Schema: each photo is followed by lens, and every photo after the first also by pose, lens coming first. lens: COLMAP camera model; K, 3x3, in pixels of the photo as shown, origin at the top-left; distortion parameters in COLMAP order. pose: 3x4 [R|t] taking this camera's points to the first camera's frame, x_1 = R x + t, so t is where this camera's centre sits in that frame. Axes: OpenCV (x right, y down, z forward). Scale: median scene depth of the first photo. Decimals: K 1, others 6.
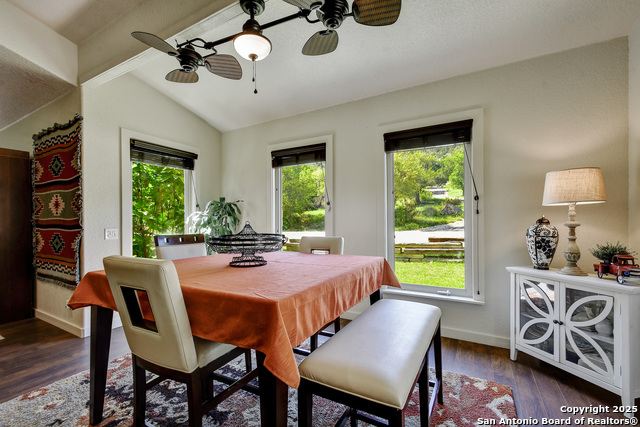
lens RADIAL K [[281.2, 0, 320.9], [0, 281.2, 223.8], [0, 0, 1]] dist [0.006578, -0.003104]
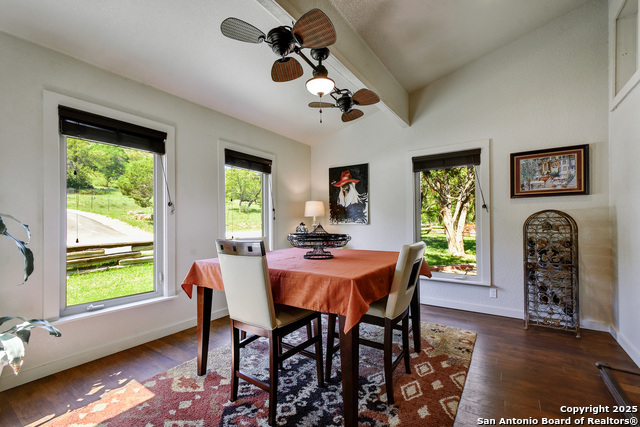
lens RADIAL K [[281.2, 0, 313.8], [0, 281.2, 224.4], [0, 0, 1]] dist [0.006578, -0.003104]
pose [[0.098654, 0.002332, 0.995119, -0.836946], [0.018832, 0.999814, -0.004210, 0.001831], [-0.994944, 0.019156, 0.098592, 0.504929]]
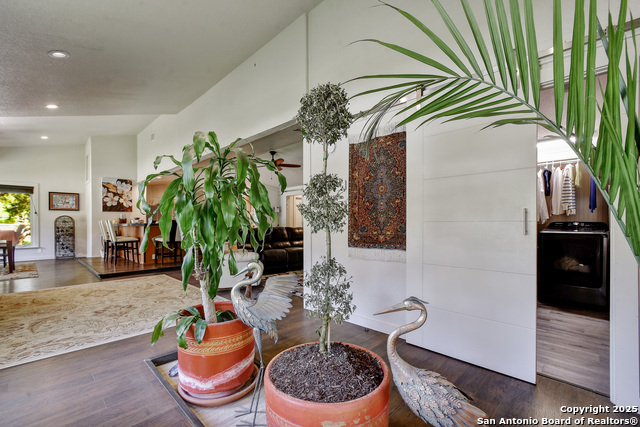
lens RADIAL K [[281.2, 0, 316.6], [0, 281.2, 223.8], [0, 0, 1]] dist [0.006578, -0.003104]
pose [[-0.965319, 0.010226, 0.260874, -2.721178], [0.012806, 0.999884, 0.008194, 0.047801], [-0.260760, 0.011250, -0.965338, 1.708583]]
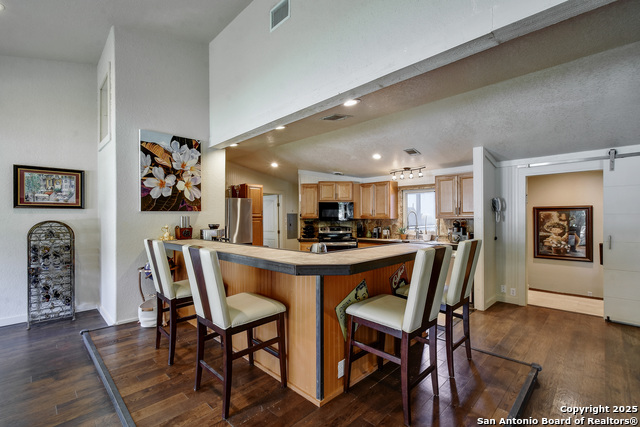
lens RADIAL K [[281.2, 0, 312.7], [0, 281.2, 216.5], [0, 0, 1]] dist [0.006578, -0.003104]
pose [[-0.963098, 0.012777, 0.268846, -1.115551], [0.014227, 0.999893, 0.003446, -0.040937], [-0.268773, 0.007143, -0.963177, 0.611259]]
